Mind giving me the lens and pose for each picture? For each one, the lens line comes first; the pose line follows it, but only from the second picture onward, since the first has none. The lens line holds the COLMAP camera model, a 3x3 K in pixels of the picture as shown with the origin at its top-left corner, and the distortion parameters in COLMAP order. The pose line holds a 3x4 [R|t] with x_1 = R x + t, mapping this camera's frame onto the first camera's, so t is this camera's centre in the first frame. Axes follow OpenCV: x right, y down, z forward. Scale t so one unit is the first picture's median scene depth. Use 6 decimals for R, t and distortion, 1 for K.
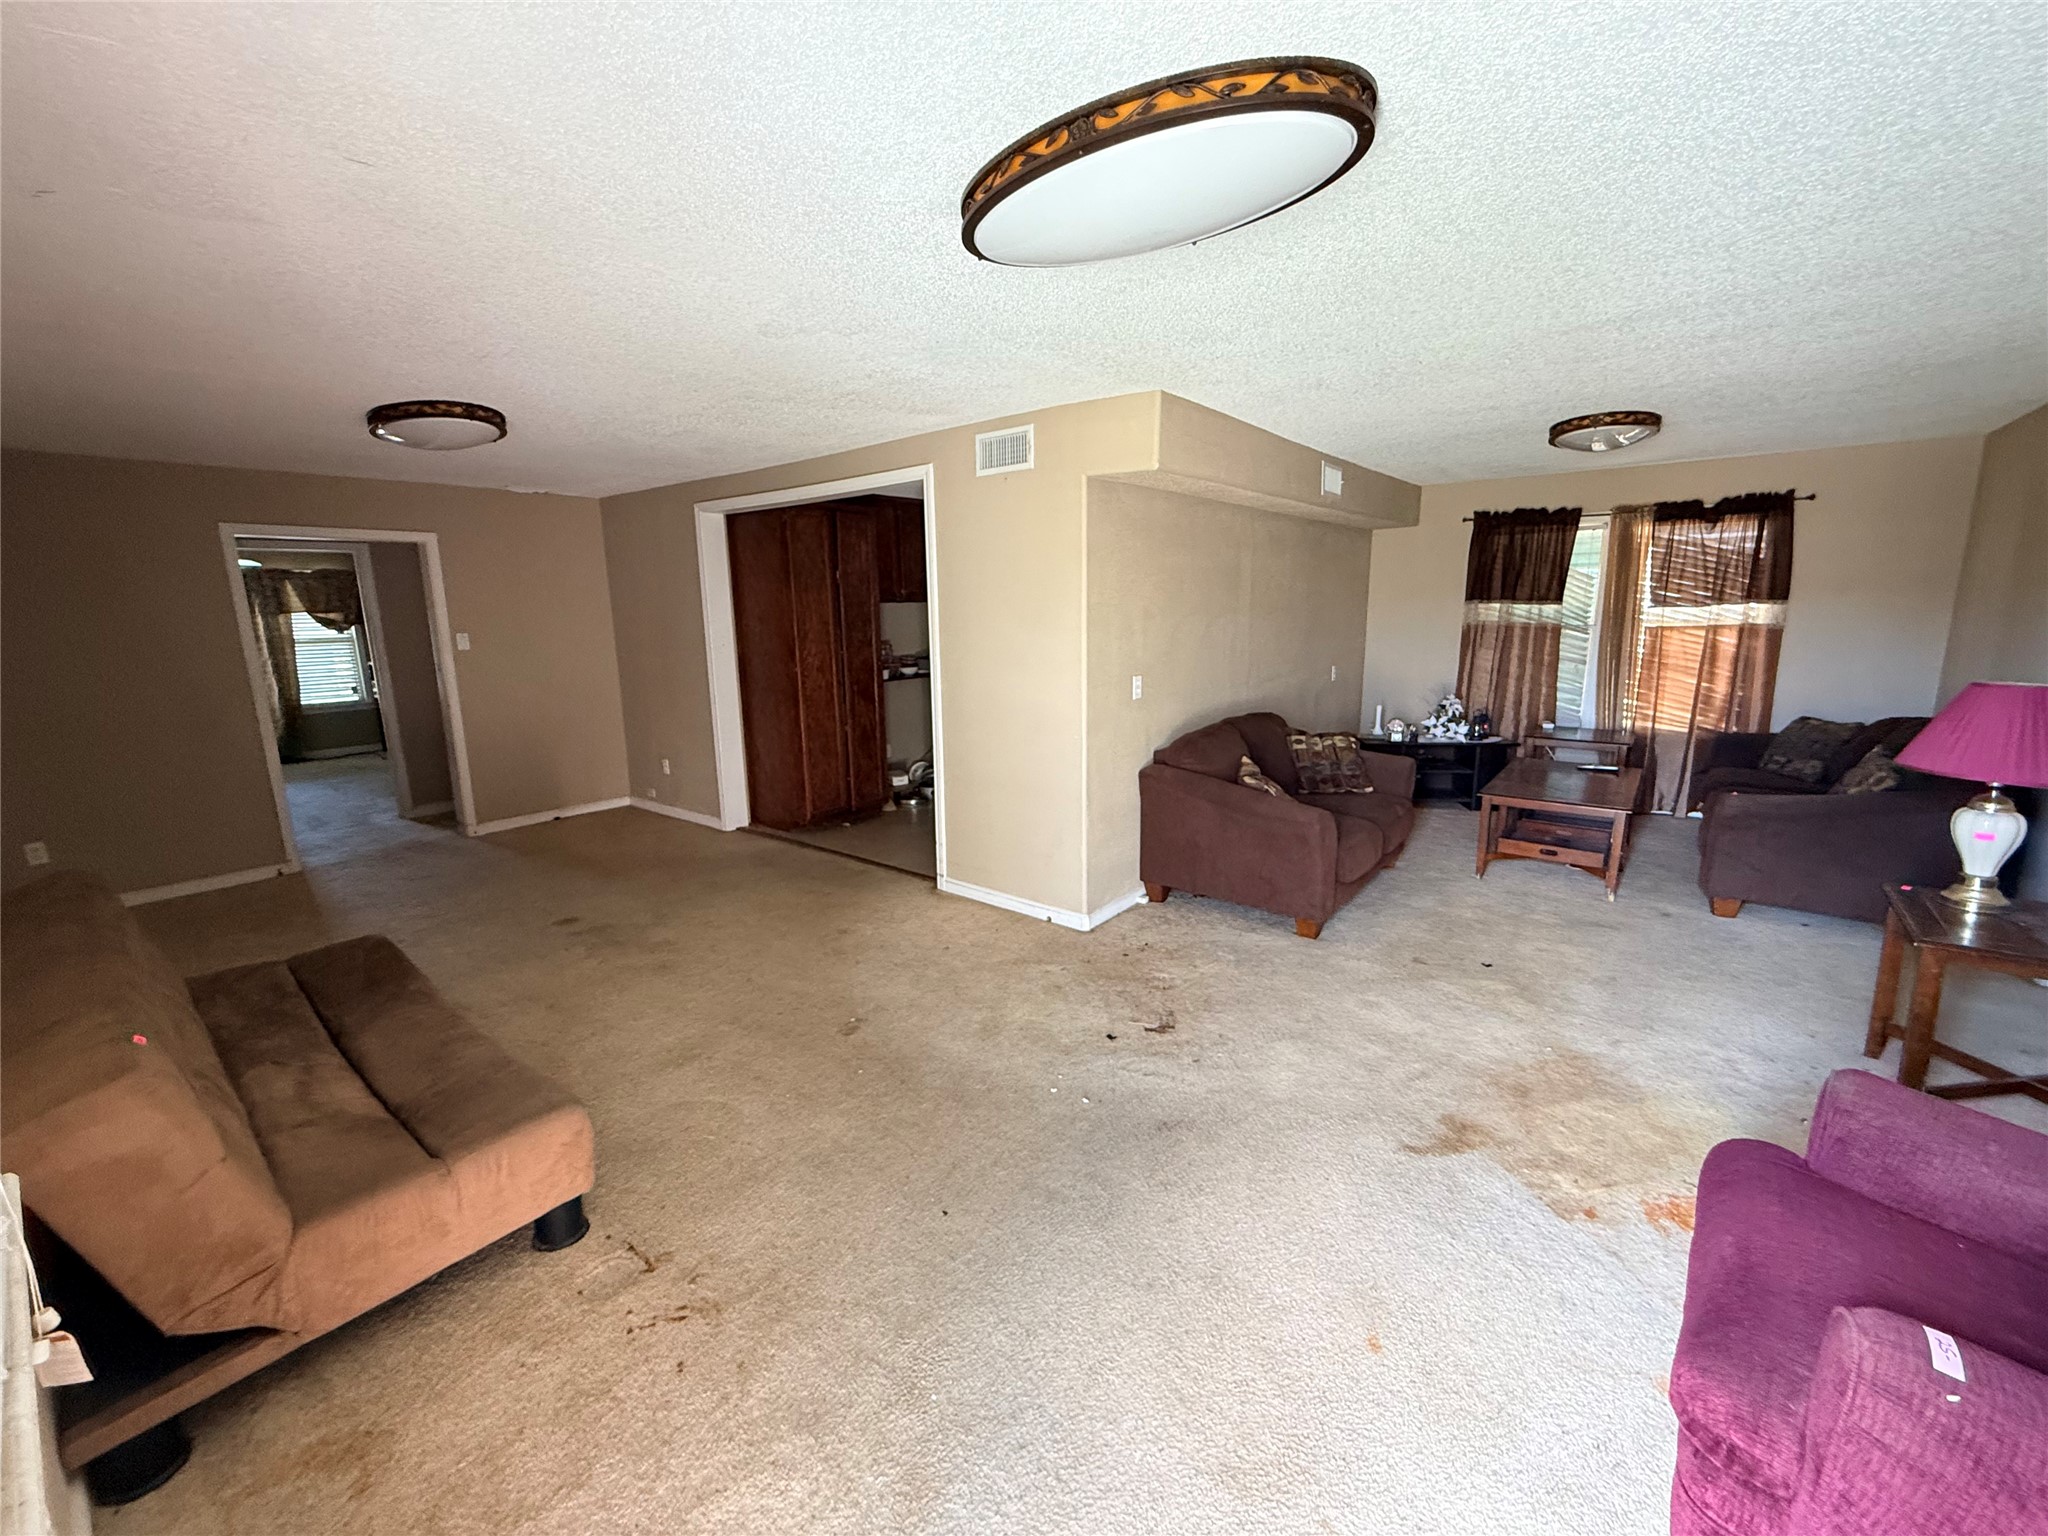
lens RADIAL K [[821.1, 0, 1022.9], [0, 821.1, 765.8], [0, 0, 1]] dist [-0.001434, 0.000233]
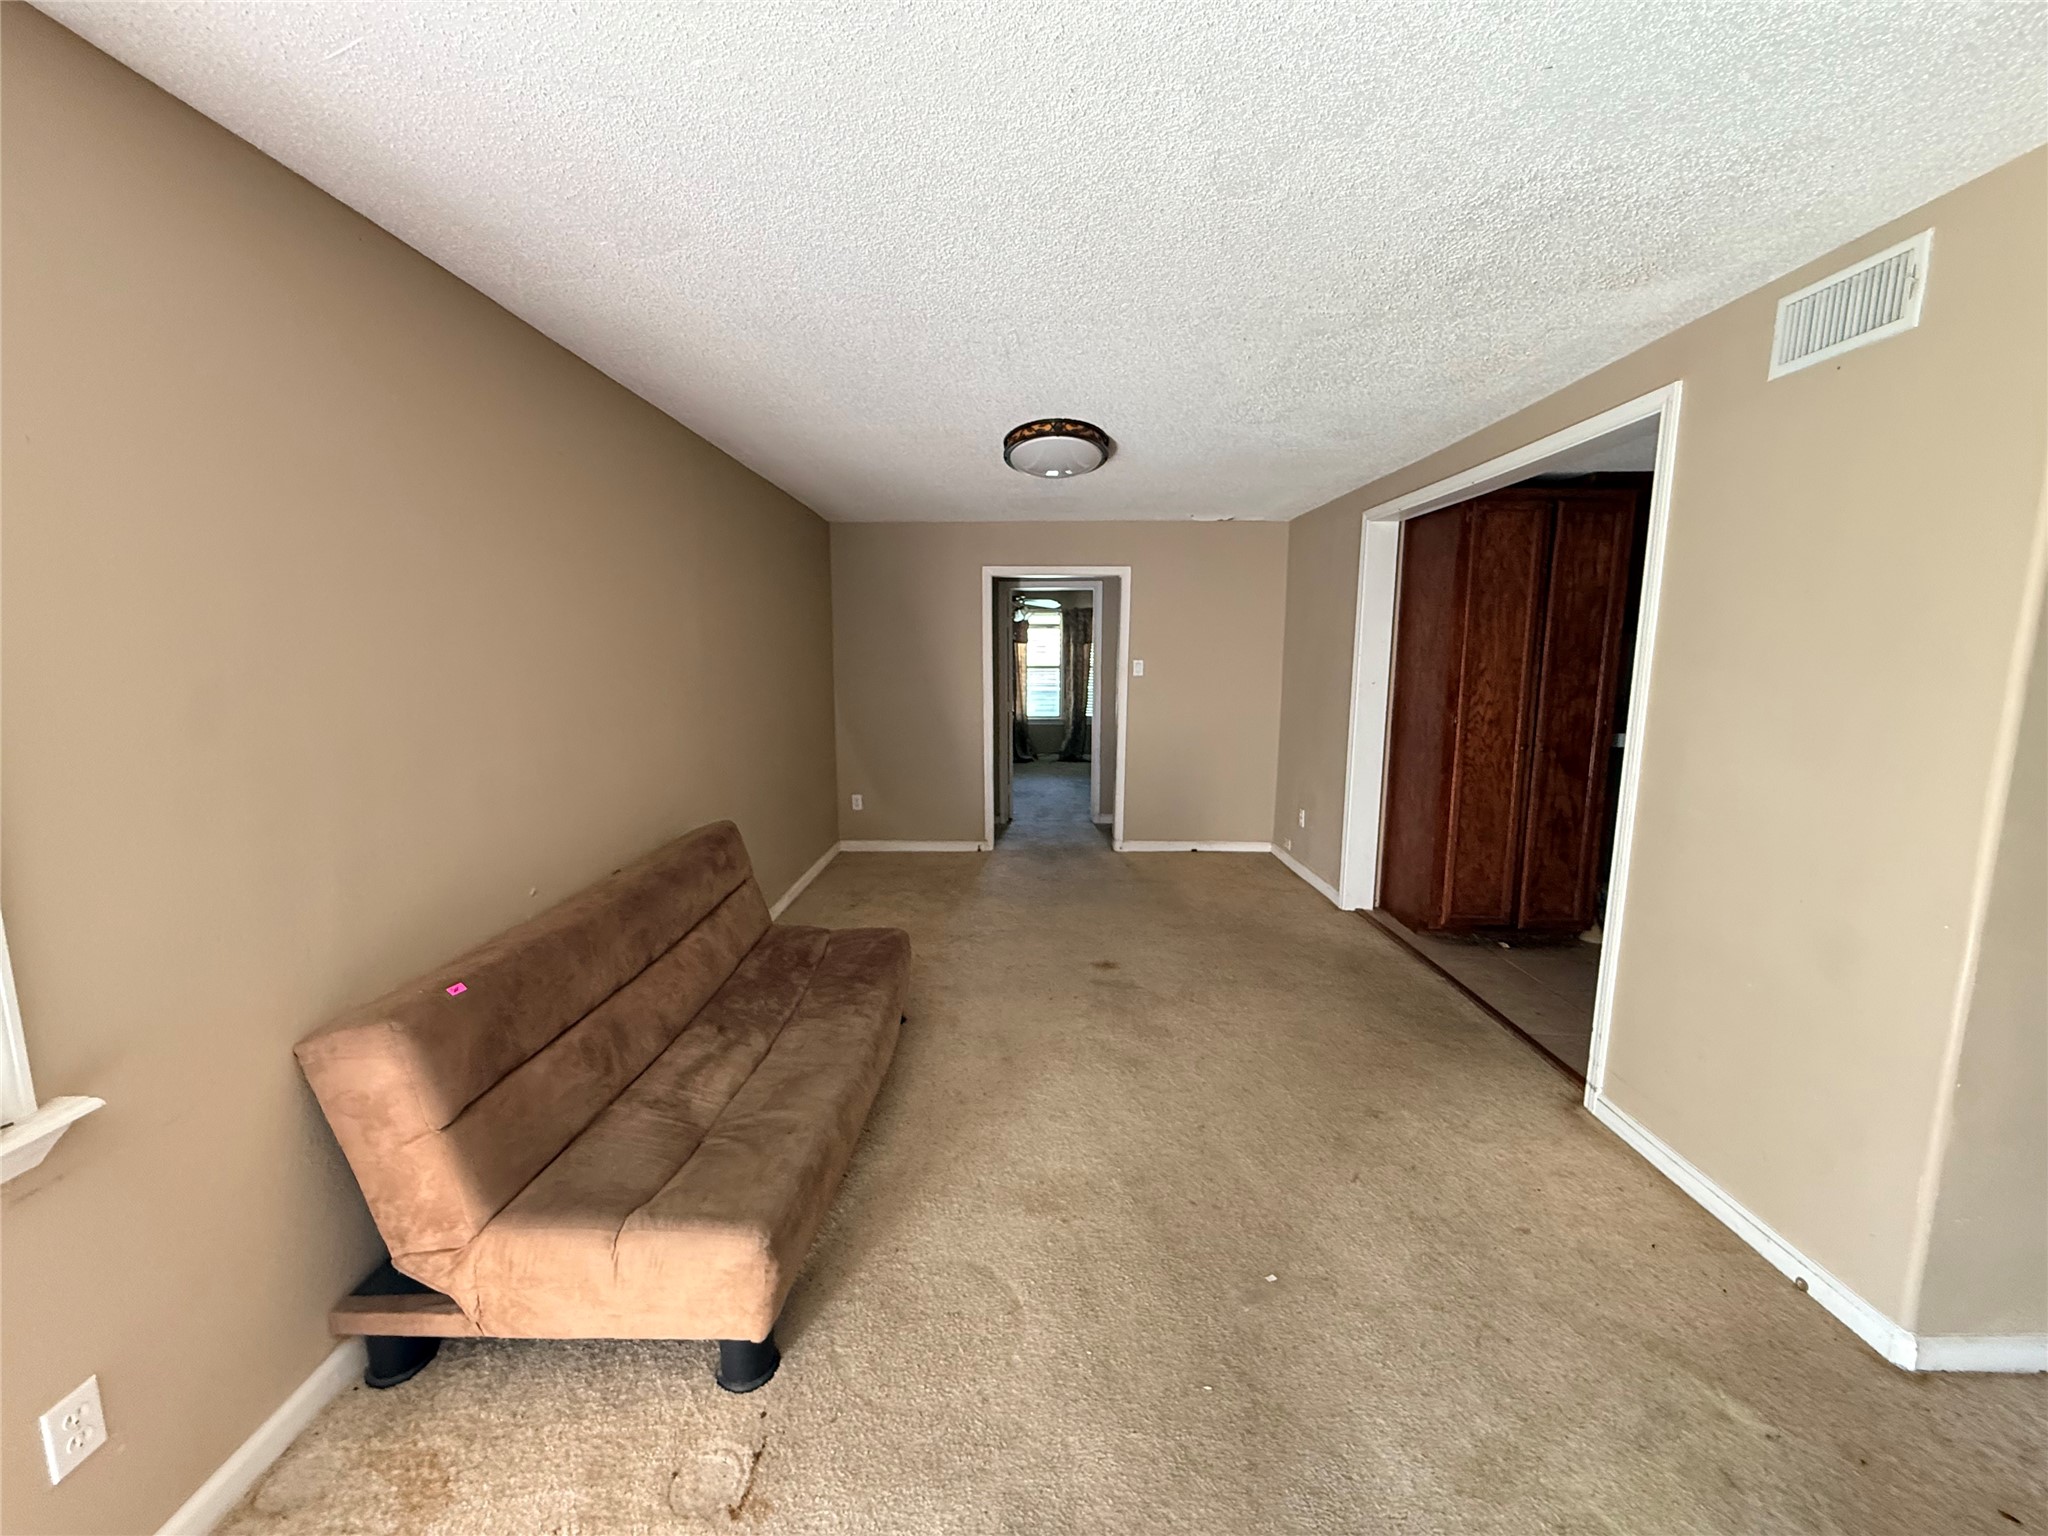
lens RADIAL K [[821.1, 0, 1022.9], [0, 821.1, 765.8], [0, 0, 1]] dist [-0.001434, 0.000233]
pose [[0.612982, 0.126907, -0.779838, 0.083920], [-0.164753, 0.985850, 0.030931, -0.046352], [0.772729, 0.109521, 0.625216, 0.311766]]
